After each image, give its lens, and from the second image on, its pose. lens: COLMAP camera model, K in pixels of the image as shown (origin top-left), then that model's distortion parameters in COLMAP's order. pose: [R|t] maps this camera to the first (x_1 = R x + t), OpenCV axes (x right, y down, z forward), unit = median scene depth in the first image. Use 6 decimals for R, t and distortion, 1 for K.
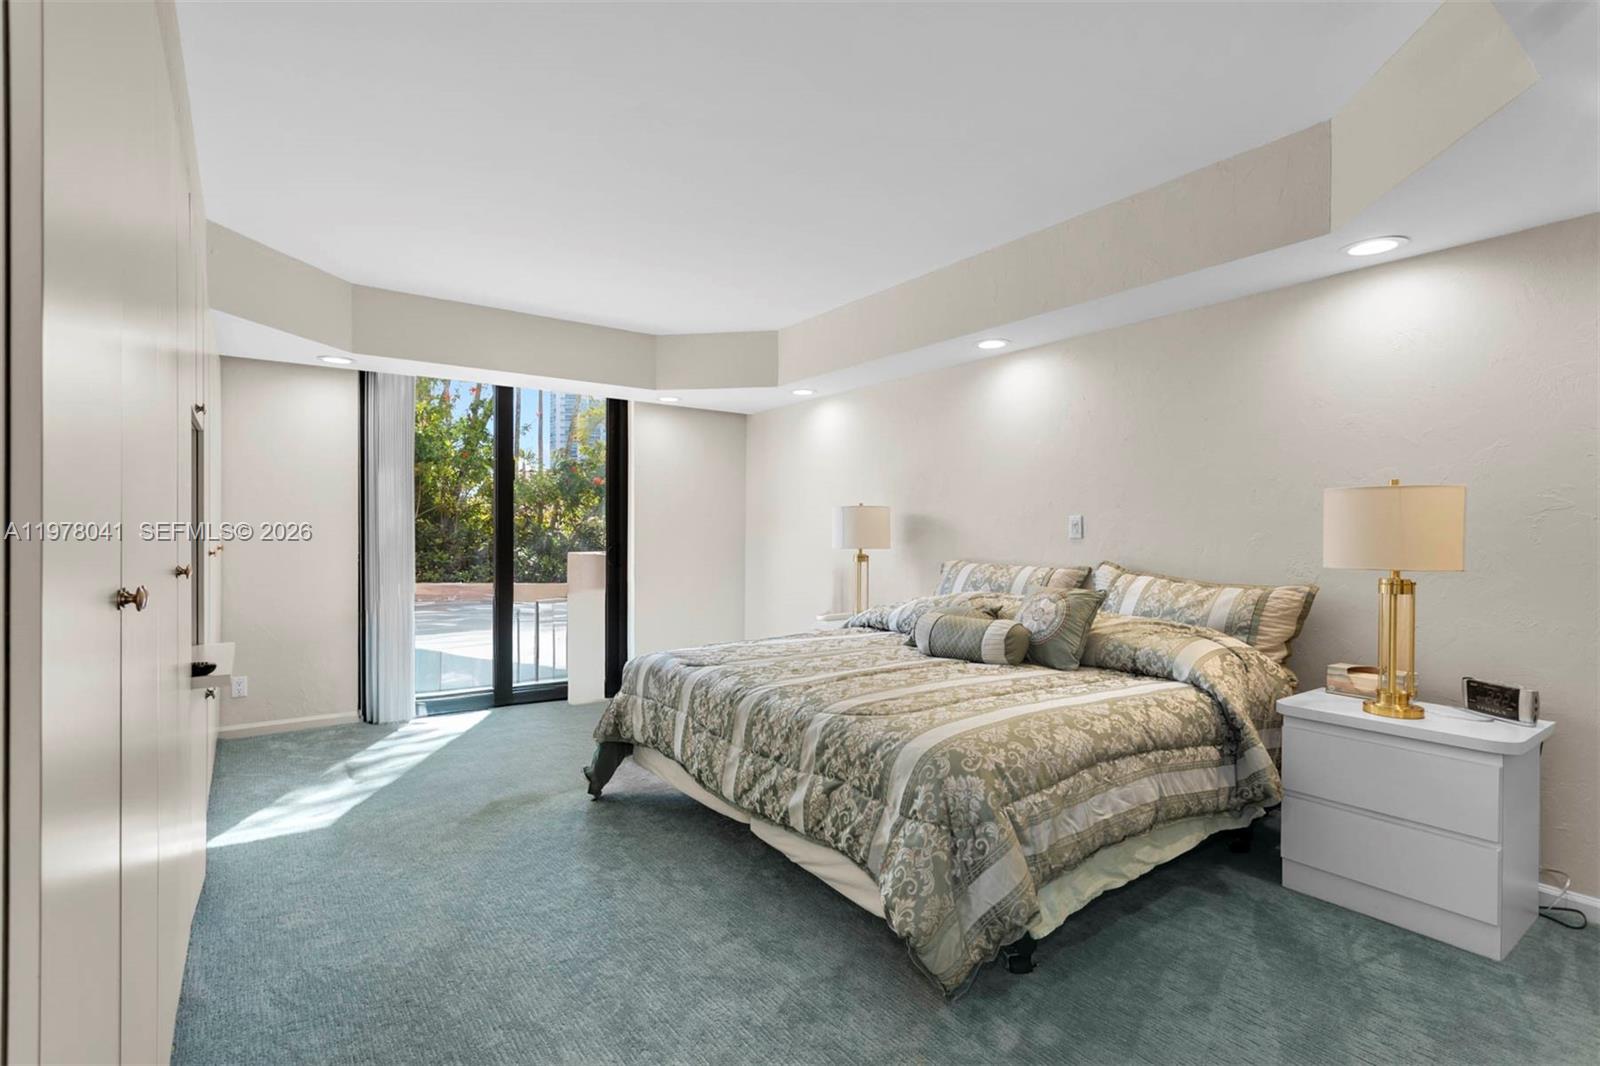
lens RADIAL K [[760.4, 0, 804.4], [0, 760.4, 532.3], [0, 0, 1]] dist [0.009665, -0.000158]
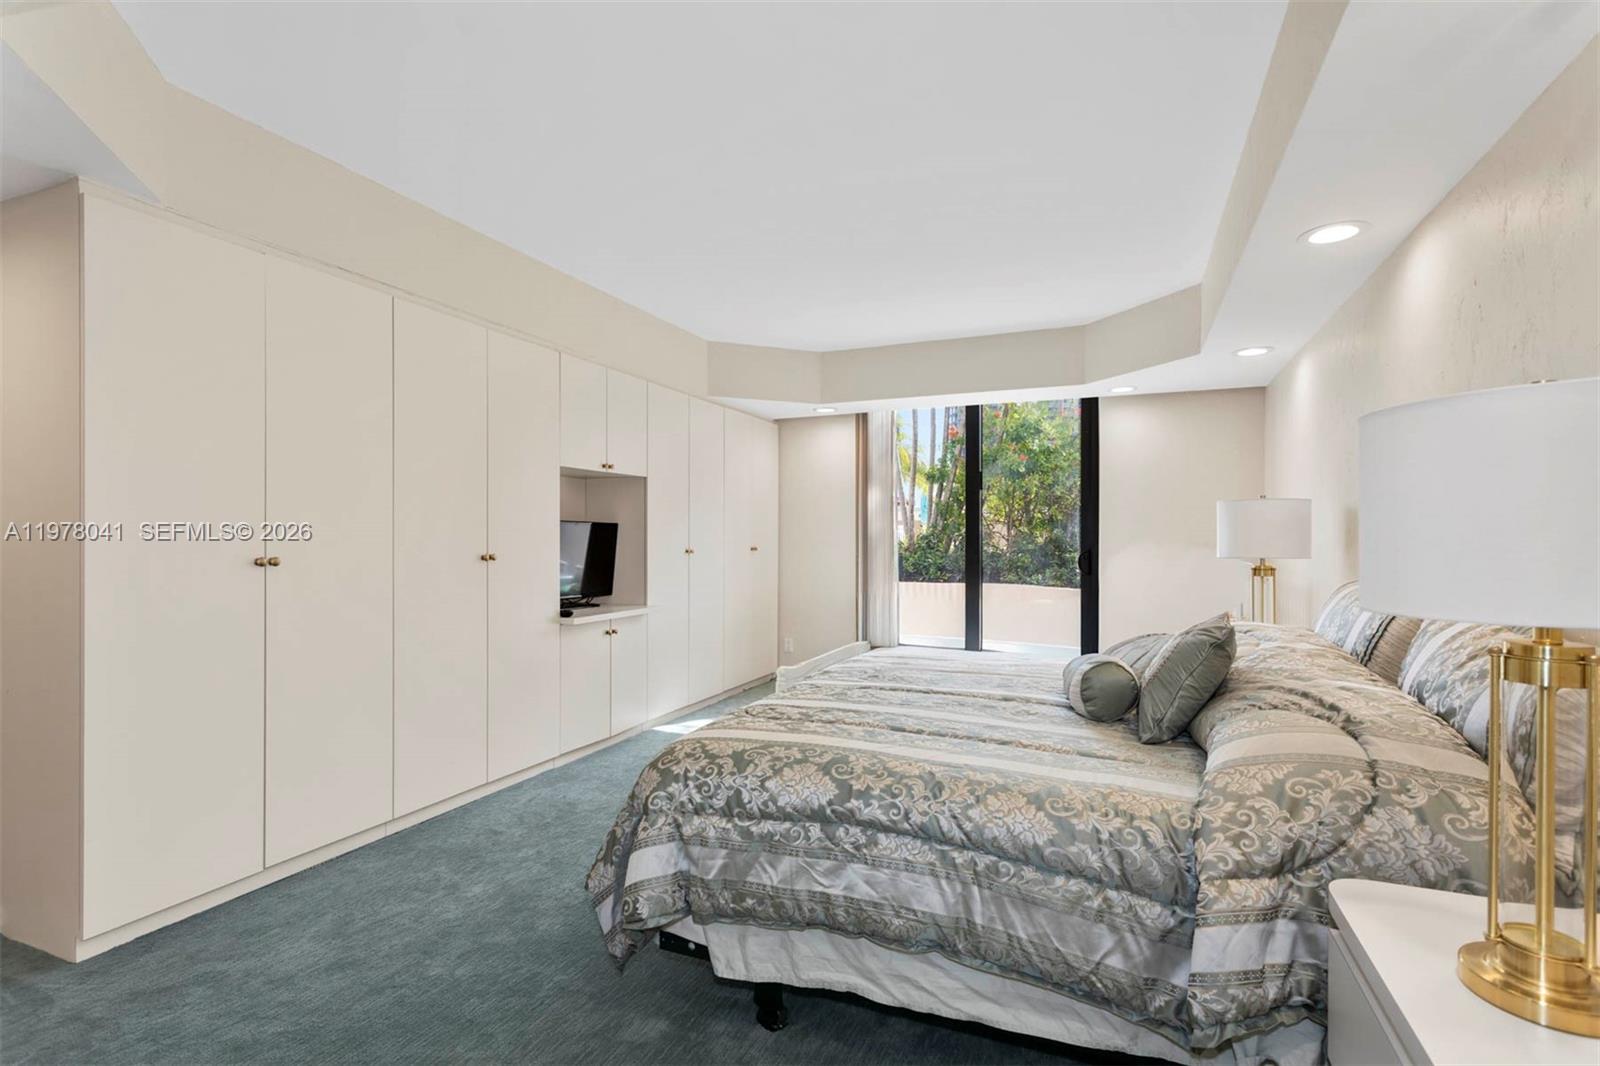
lens RADIAL K [[760.4, 0, 805.1], [0, 760.4, 539.7], [0, 0, 1]] dist [0.009665, -0.000158]
pose [[0.520220, -0.001427, -0.854031, 0.931654], [-0.000244, 0.999998, -0.001819, 0.010362], [0.854032, 0.001154, 0.520219, 0.501735]]
